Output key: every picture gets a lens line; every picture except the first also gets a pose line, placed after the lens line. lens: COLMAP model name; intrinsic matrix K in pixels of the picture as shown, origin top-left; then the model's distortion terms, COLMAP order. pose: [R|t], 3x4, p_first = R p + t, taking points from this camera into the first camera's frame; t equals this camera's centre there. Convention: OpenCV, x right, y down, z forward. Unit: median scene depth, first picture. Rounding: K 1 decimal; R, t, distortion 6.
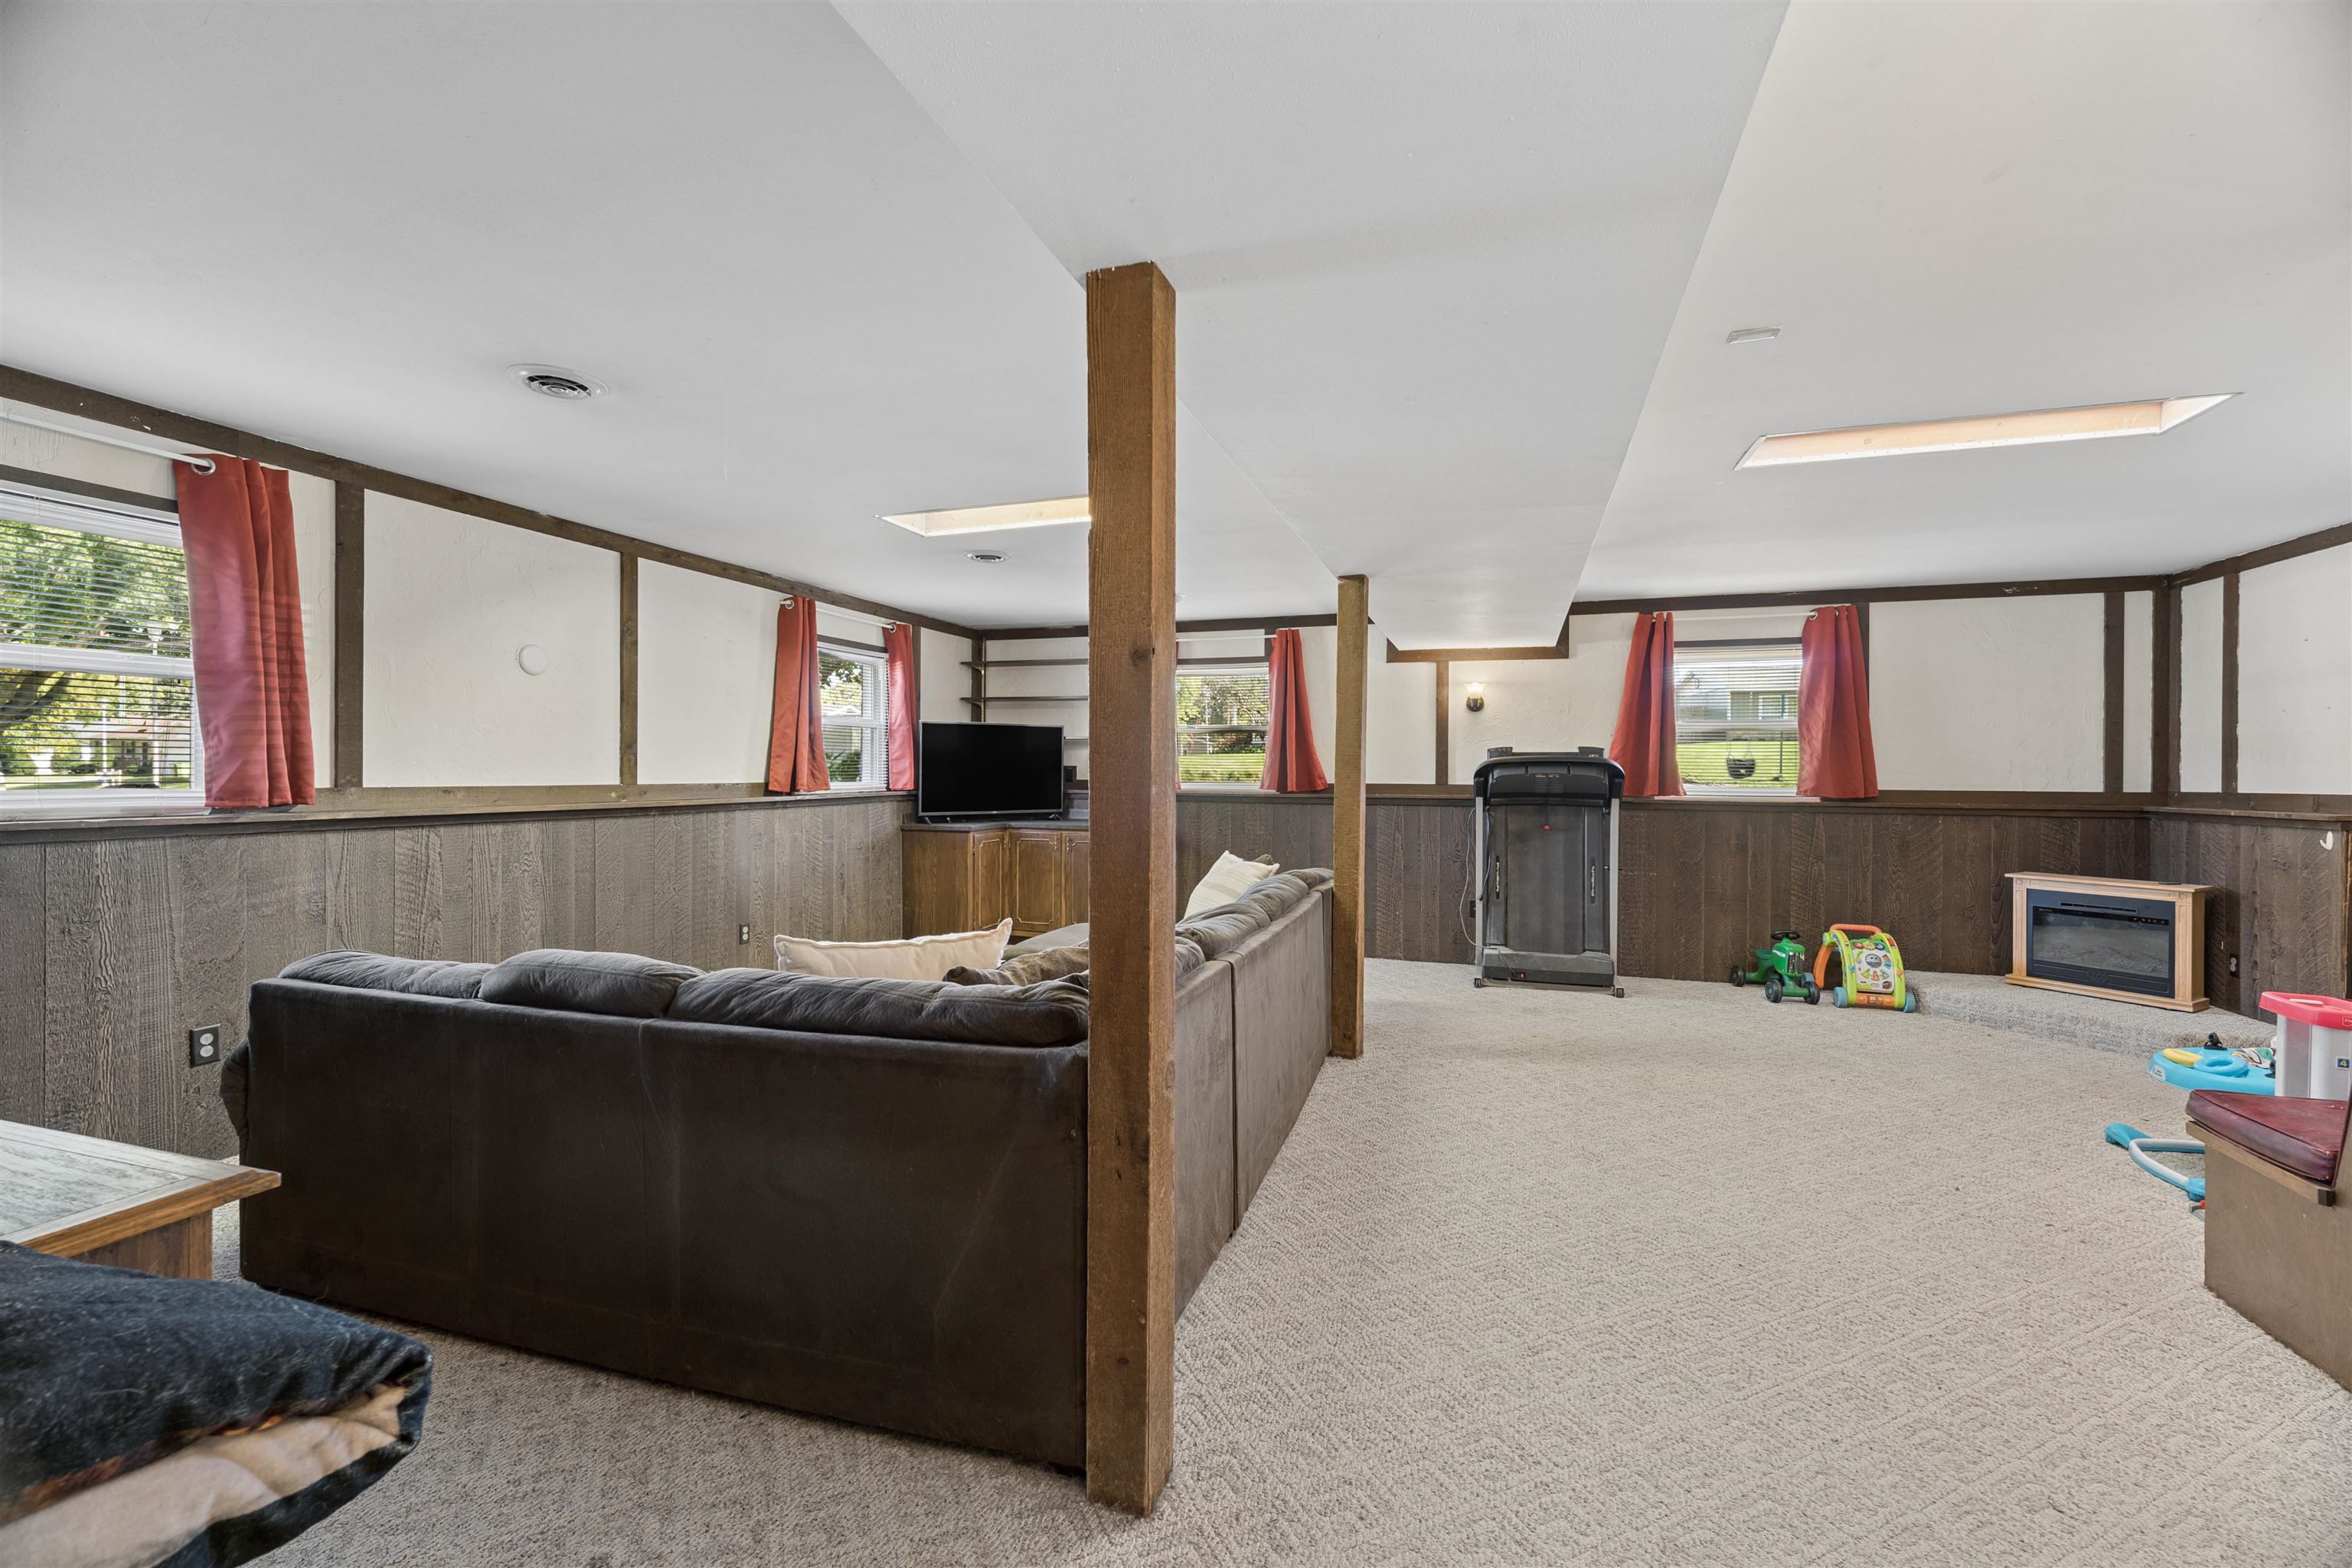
lens RADIAL K [[996.5, 0, 1164.7], [0, 996.5, 781.7], [0, 0, 1]] dist [0.008335, -0.001635]
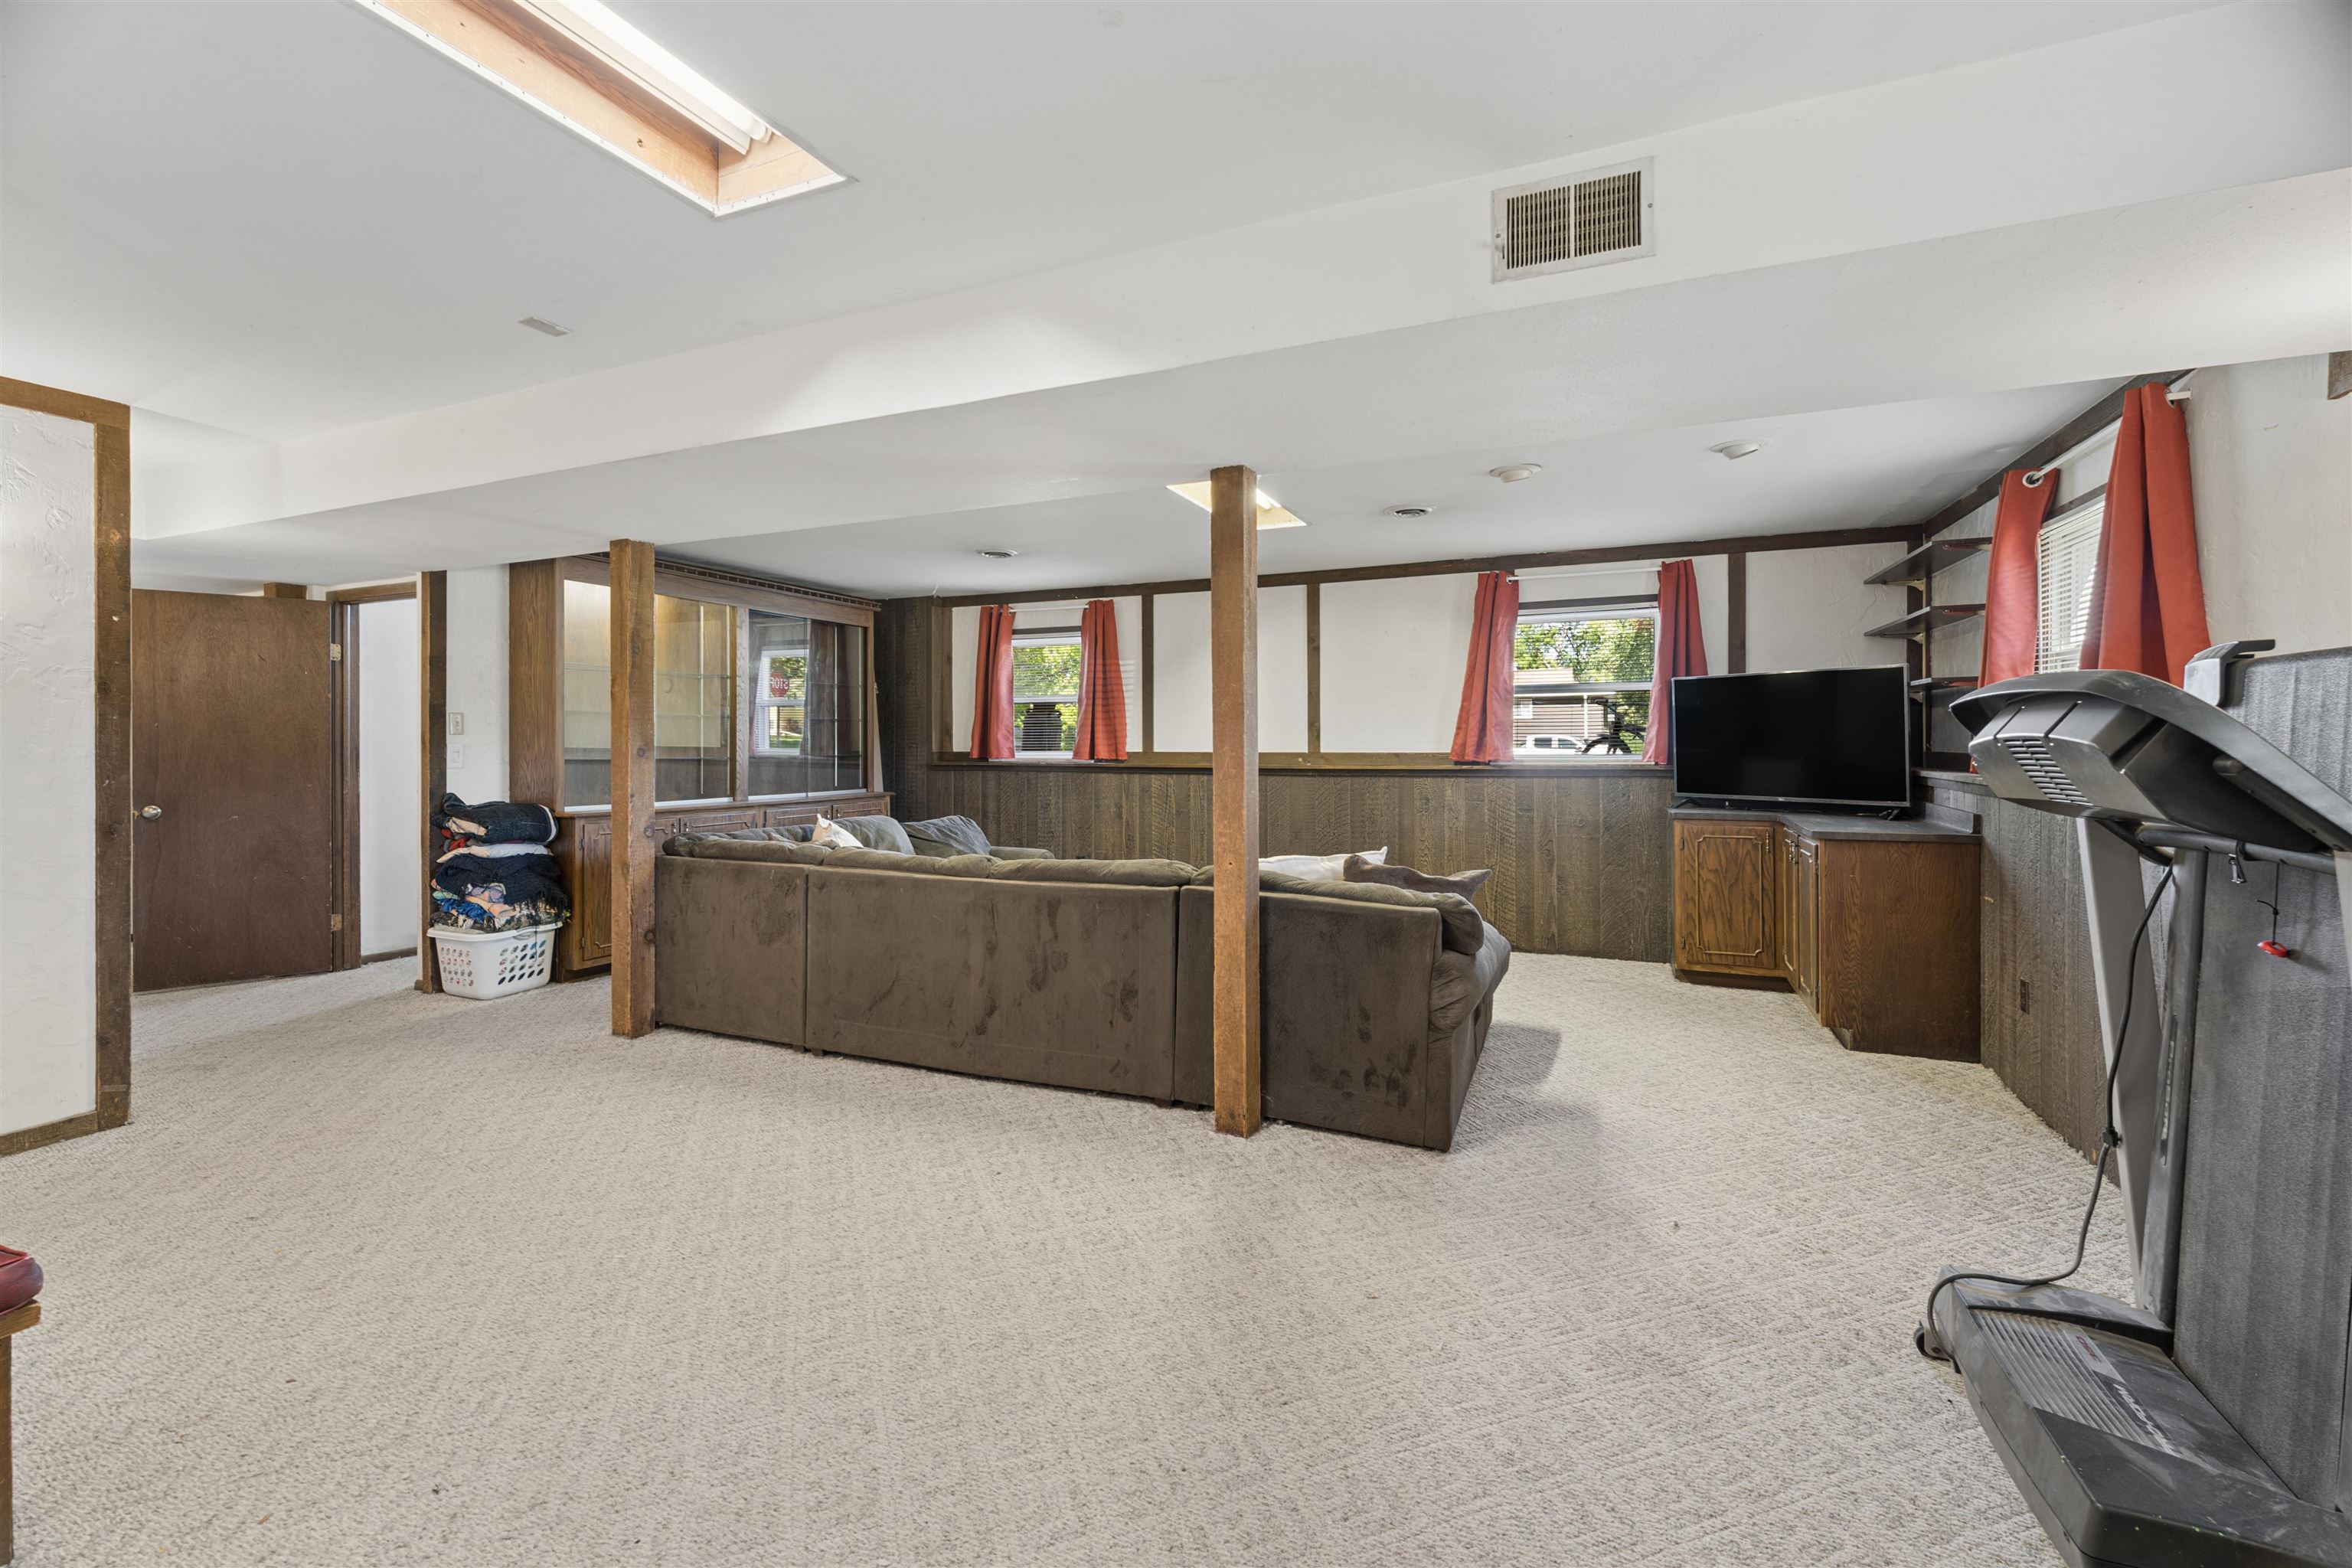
lens RADIAL K [[996.5, 0, 1152.9], [0, 996.5, 733.0], [0, 0, 1]] dist [0.008335, -0.001635]
pose [[-0.108915, -0.017271, -0.993901, 0.709101], [-0.008398, 0.999829, -0.016454, 0.000393], [0.994016, 0.006555, -0.109041, 0.789413]]
